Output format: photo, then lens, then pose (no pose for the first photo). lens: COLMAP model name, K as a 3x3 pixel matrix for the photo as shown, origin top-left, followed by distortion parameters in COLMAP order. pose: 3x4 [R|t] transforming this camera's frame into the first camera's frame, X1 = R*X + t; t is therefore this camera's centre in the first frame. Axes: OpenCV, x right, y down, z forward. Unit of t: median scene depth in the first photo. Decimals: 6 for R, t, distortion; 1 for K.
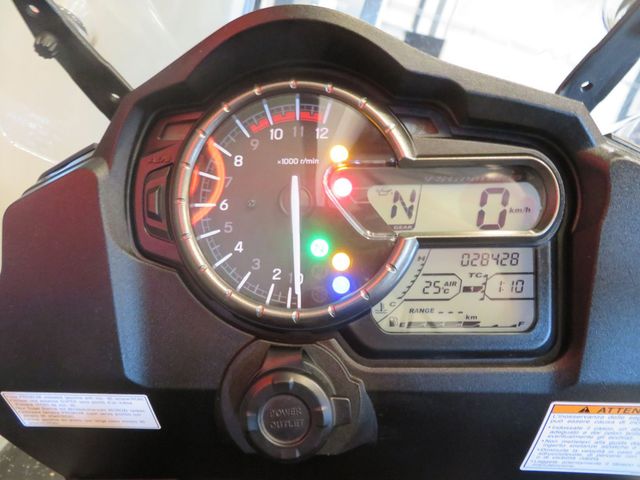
lens RADIAL K [[463.0, 0, 320.0], [0, 463.0, 240.0], [0, 0, 1]] dist [-0.004548, -0.003815]
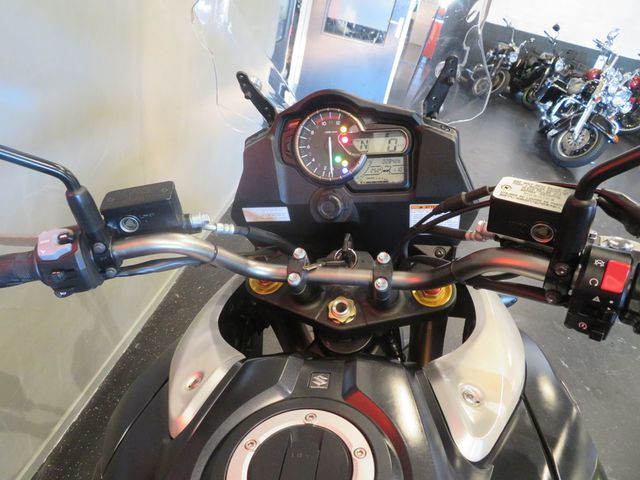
lens RADIAL K [[463.0, 0, 320.0], [0, 463.0, 240.0], [0, 0, 1]] dist [-0.004548, -0.003815]
pose [[0.991160, -0.011874, -0.132136, 0.296555], [0.030732, 0.989445, 0.141614, 0.114096], [0.129060, -0.144423, 0.981063, -2.297711]]
